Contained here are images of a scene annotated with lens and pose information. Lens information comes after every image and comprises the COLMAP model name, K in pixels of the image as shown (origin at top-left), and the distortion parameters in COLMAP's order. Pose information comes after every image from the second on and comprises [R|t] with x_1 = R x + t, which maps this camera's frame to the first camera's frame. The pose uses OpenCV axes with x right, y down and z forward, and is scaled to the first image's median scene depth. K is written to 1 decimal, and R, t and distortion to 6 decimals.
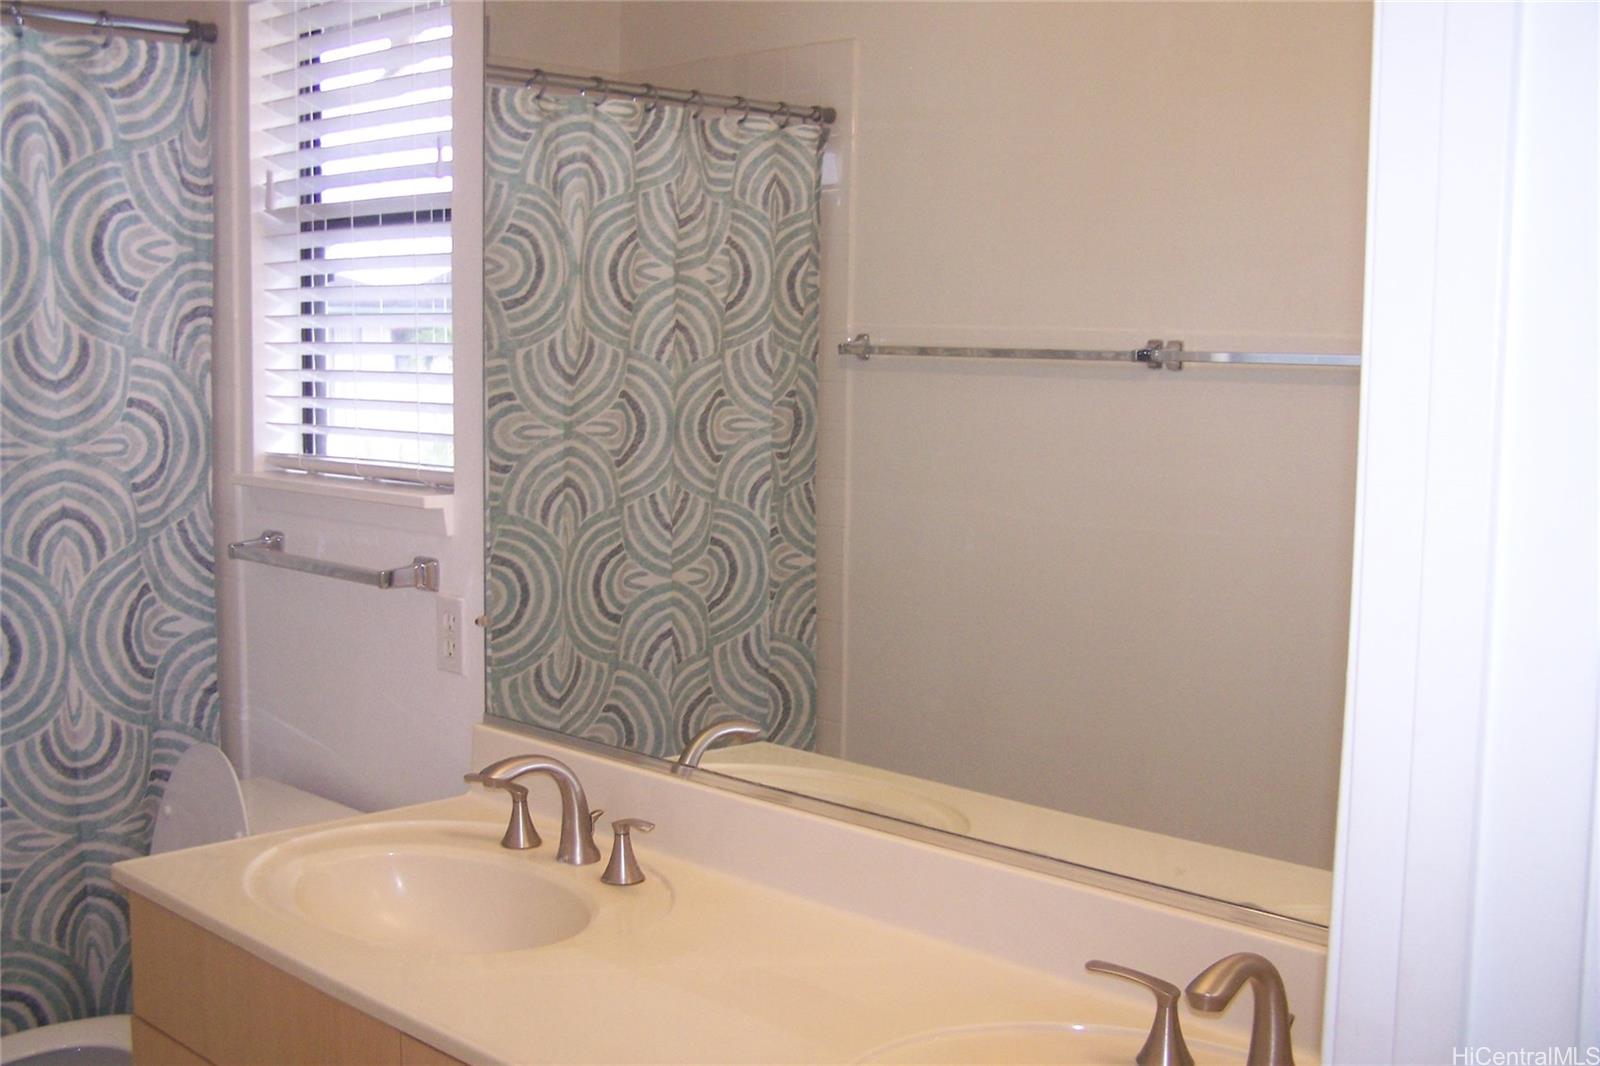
lens RADIAL K [[1855.9, 0, 762.1], [0, 1855.9, 535.0], [0, 0, 1]] dist [-0.190078, 0.377741]
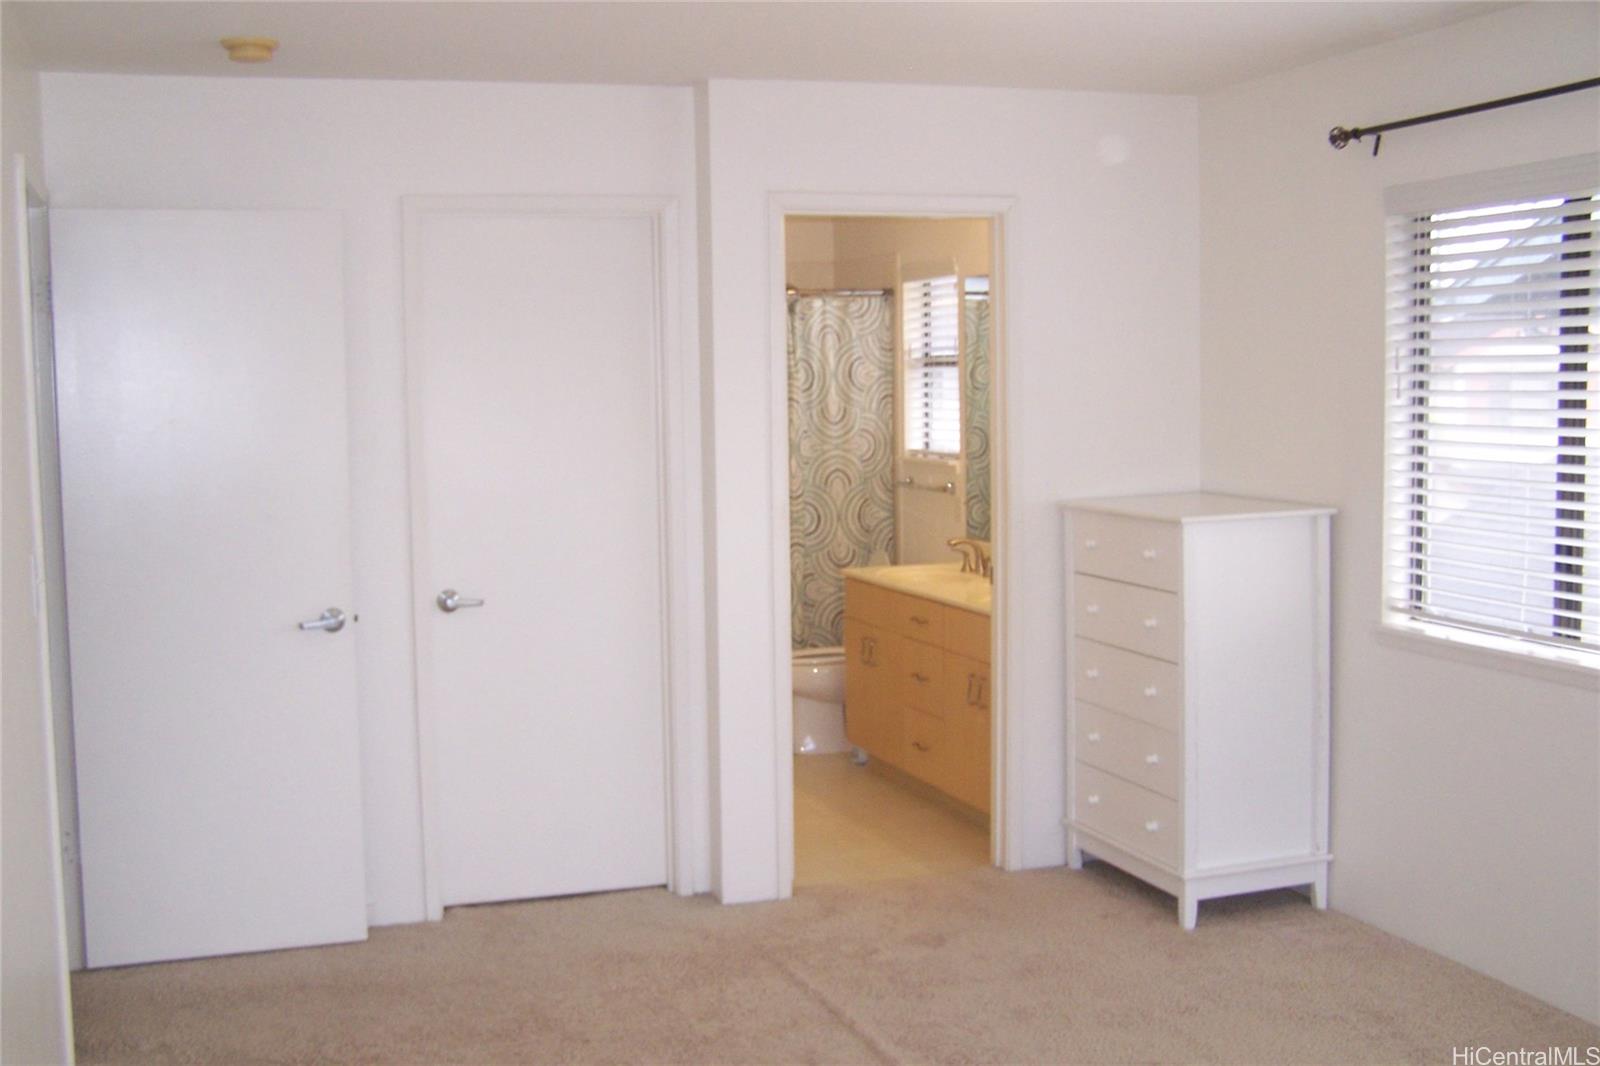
lens RADIAL K [[1855.9, 0, 762.1], [0, 1855.9, 535.0], [0, 0, 1]] dist [-0.190078, 0.377741]
pose [[0.904627, 0.016256, -0.425895, 0.705513], [-0.023255, 0.999666, -0.011241, 0.119834], [0.425570, 0.020073, 0.904703, -1.574618]]
